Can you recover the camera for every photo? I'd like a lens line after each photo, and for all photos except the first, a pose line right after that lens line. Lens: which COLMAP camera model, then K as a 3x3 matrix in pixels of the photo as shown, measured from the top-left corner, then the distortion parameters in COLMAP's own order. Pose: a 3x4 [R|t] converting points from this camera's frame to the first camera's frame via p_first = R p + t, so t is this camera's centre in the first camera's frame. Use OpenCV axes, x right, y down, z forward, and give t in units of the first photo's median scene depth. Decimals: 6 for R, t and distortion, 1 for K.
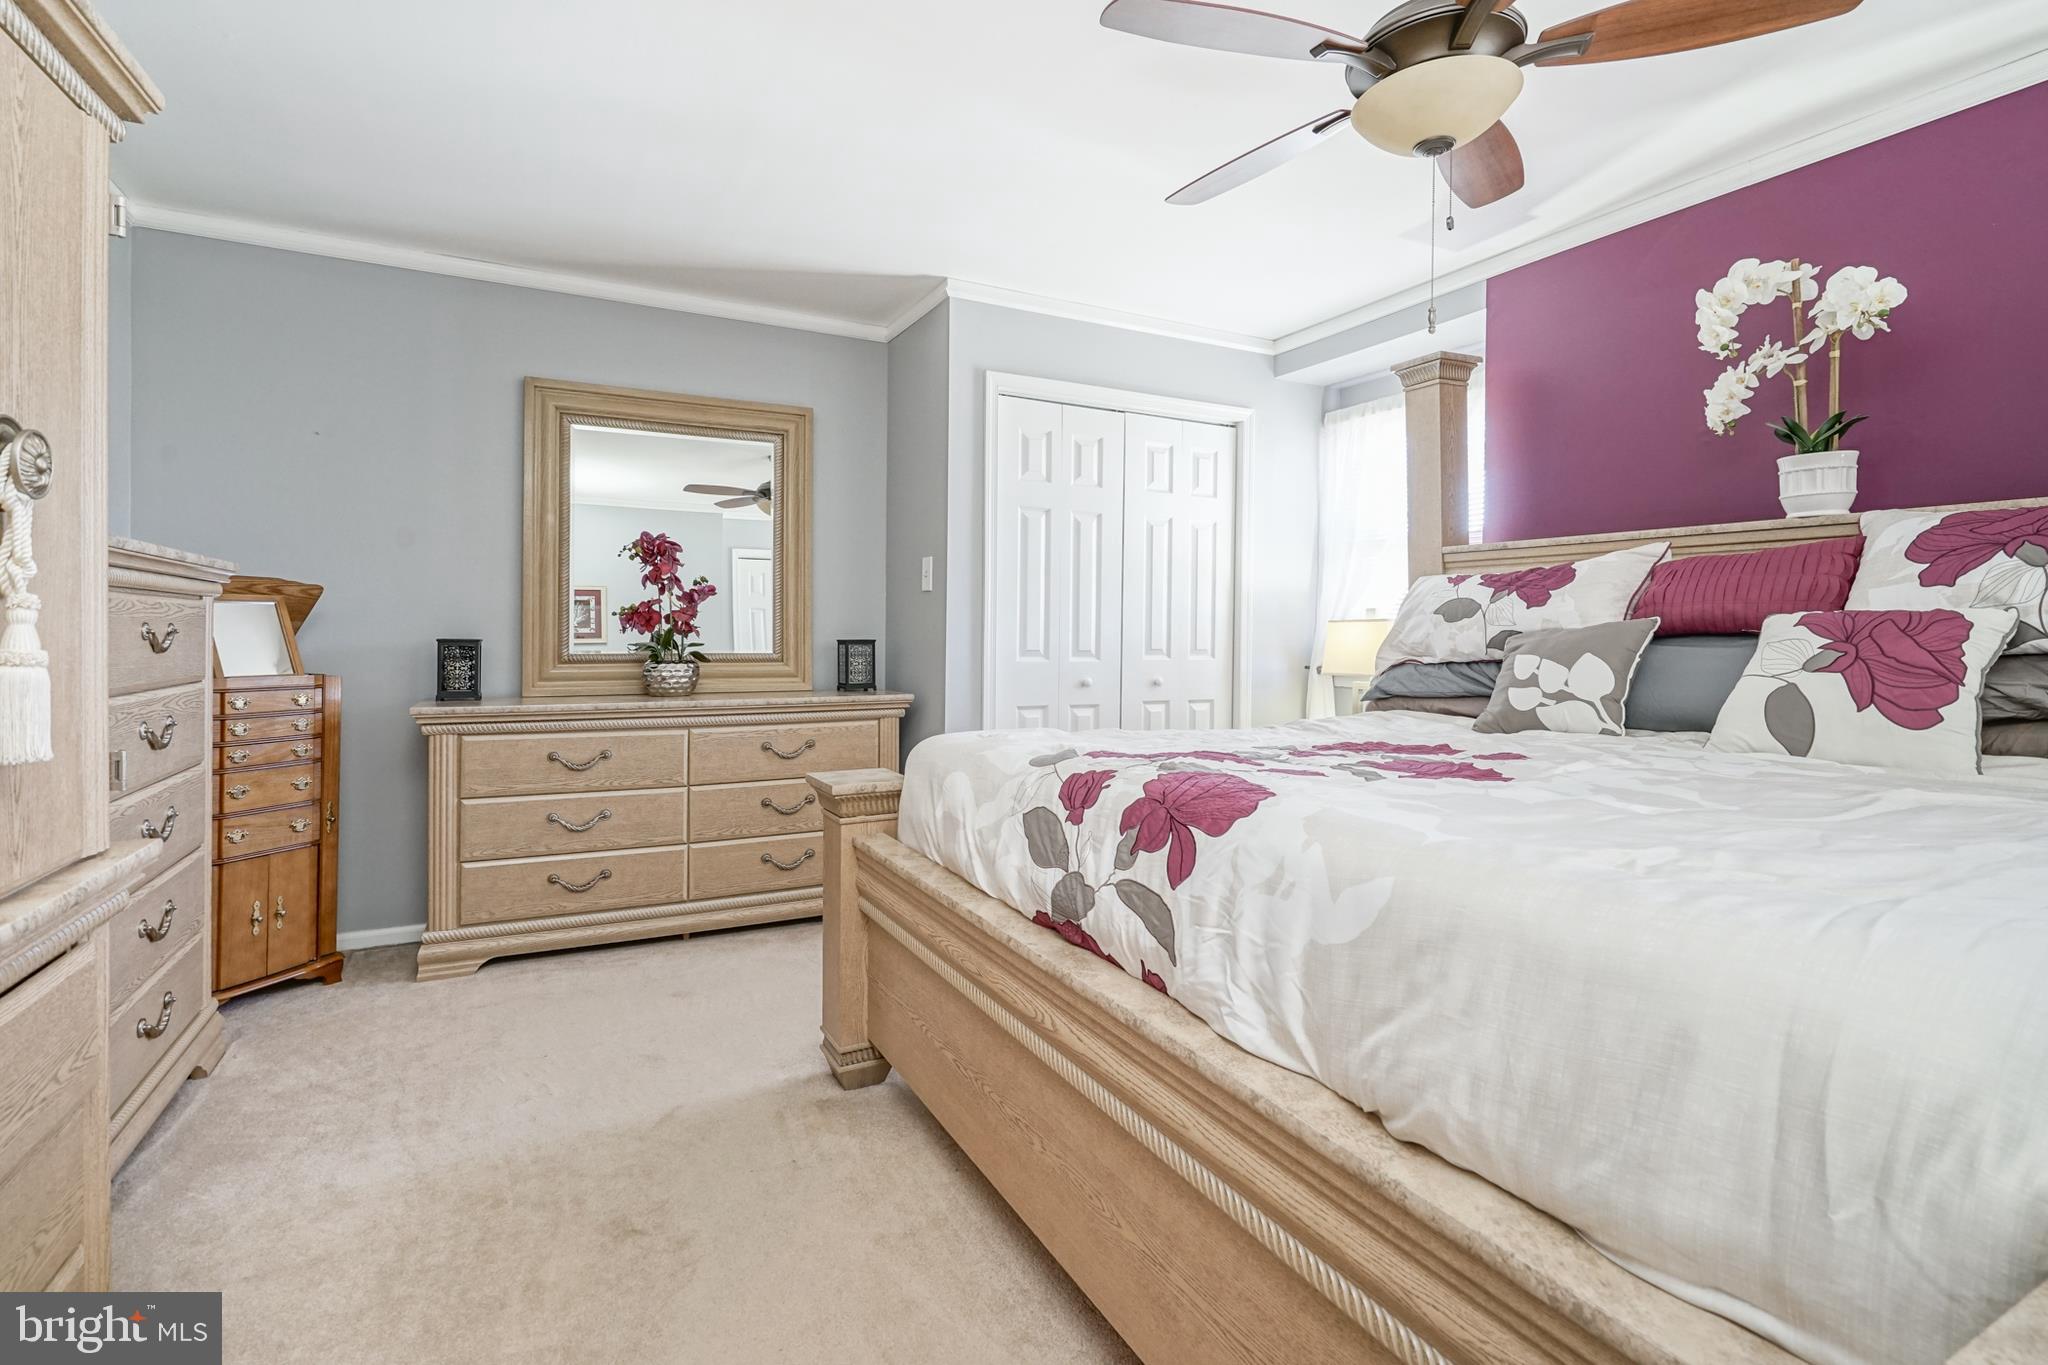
lens RADIAL K [[936.8, 0, 1016.5], [0, 936.8, 637.1], [0, 0, 1]] dist [-0.008261, 0.003102]
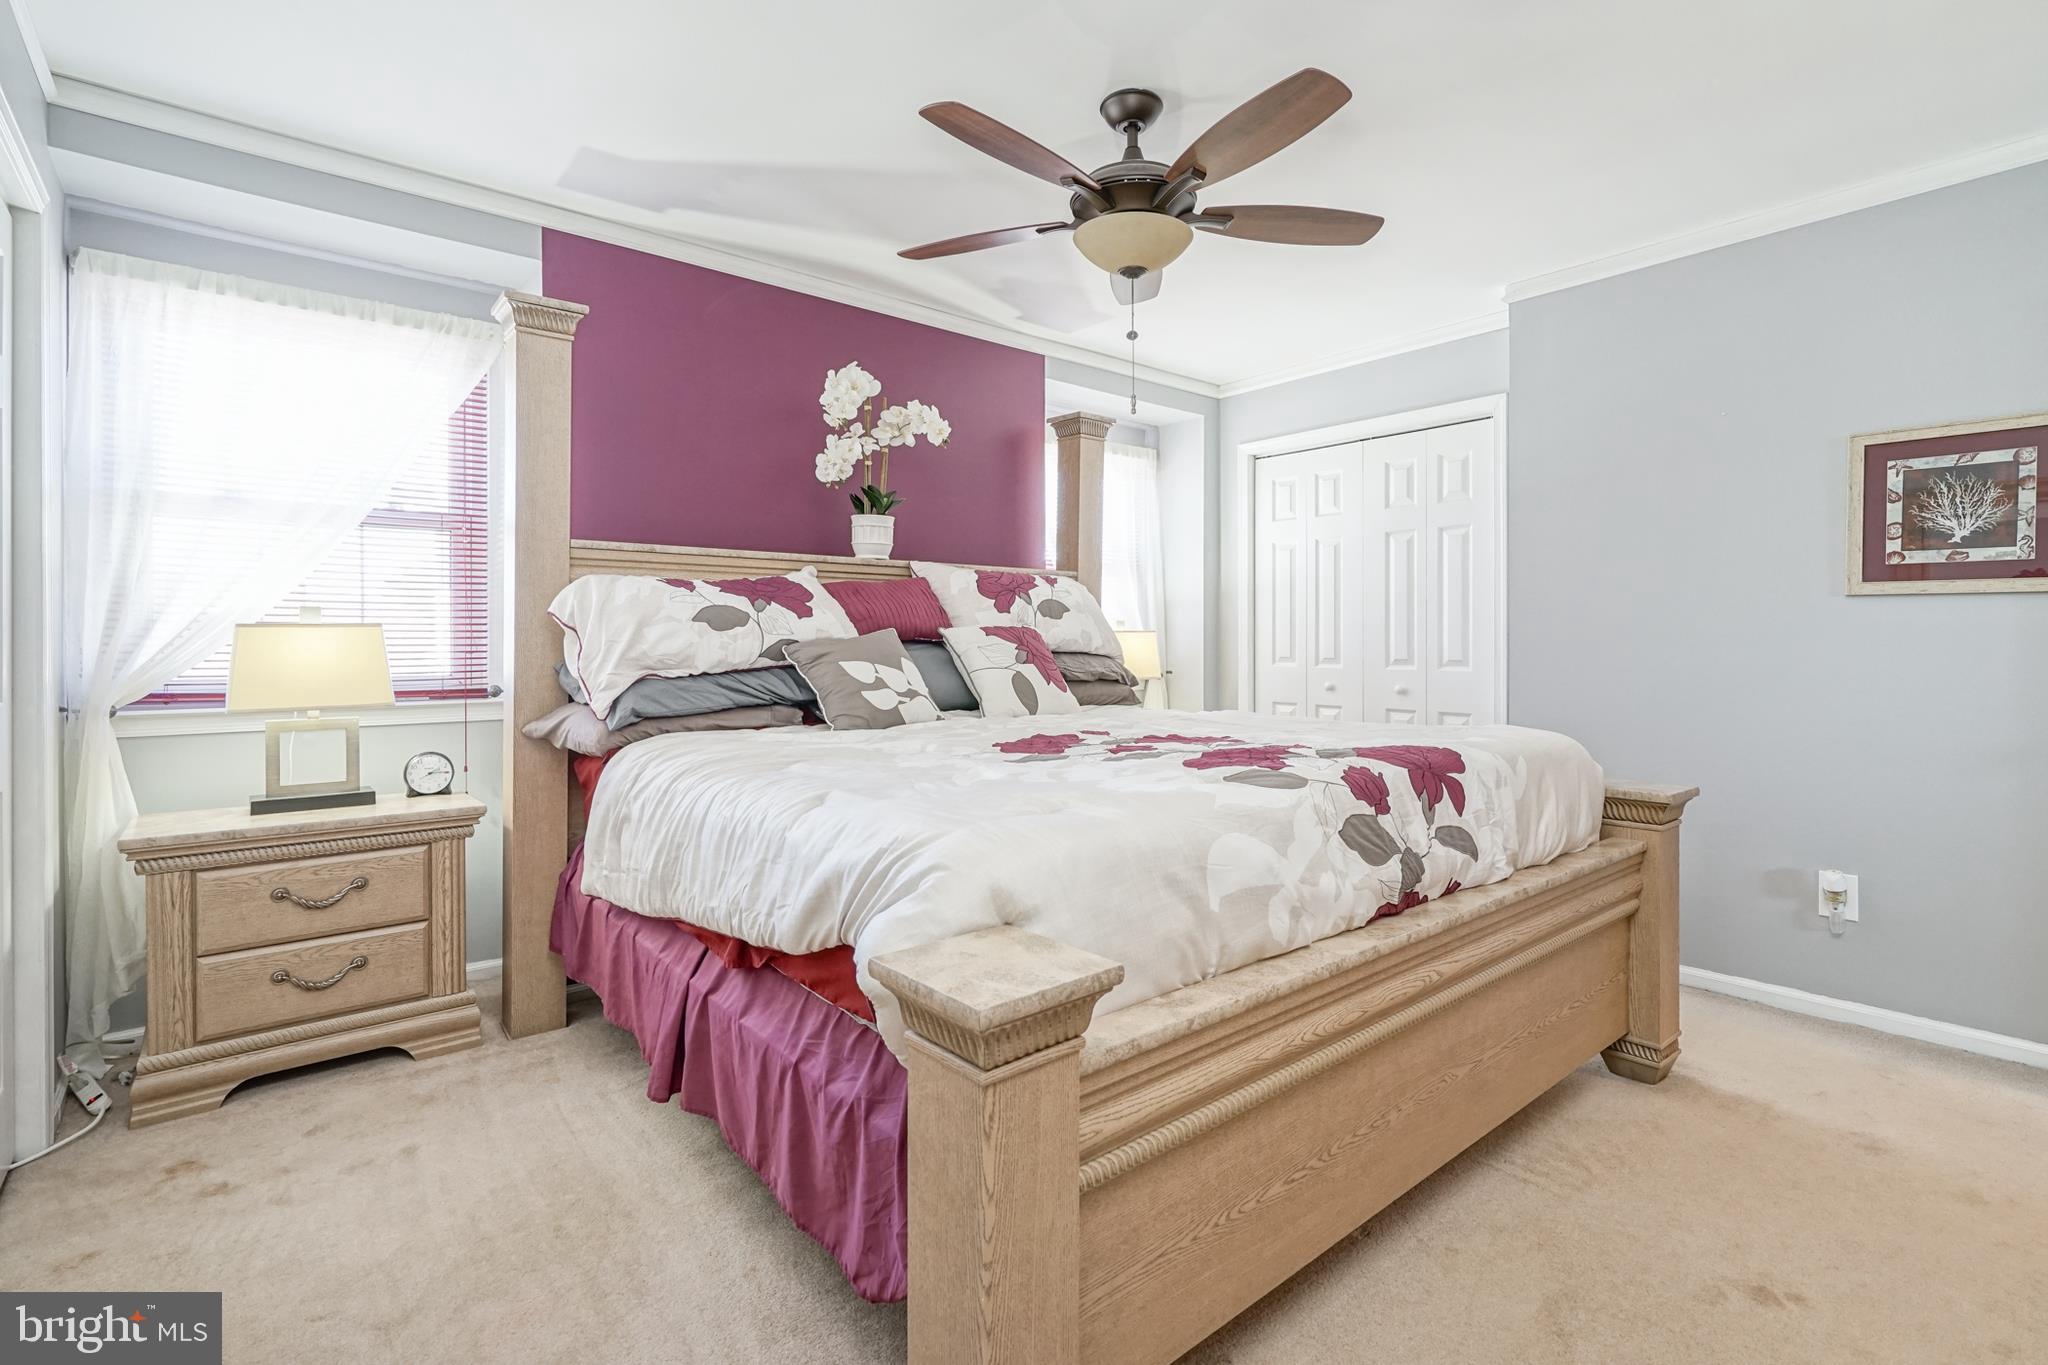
lens RADIAL K [[936.8, 0, 1048.2], [0, 936.8, 634.7], [0, 0, 1]] dist [-0.008261, 0.003102]
pose [[-0.217539, -0.002934, 0.976047, -0.631133], [0.005061, 0.999979, 0.004134, -0.017264], [-0.976039, 0.005839, -0.217519, 1.077872]]
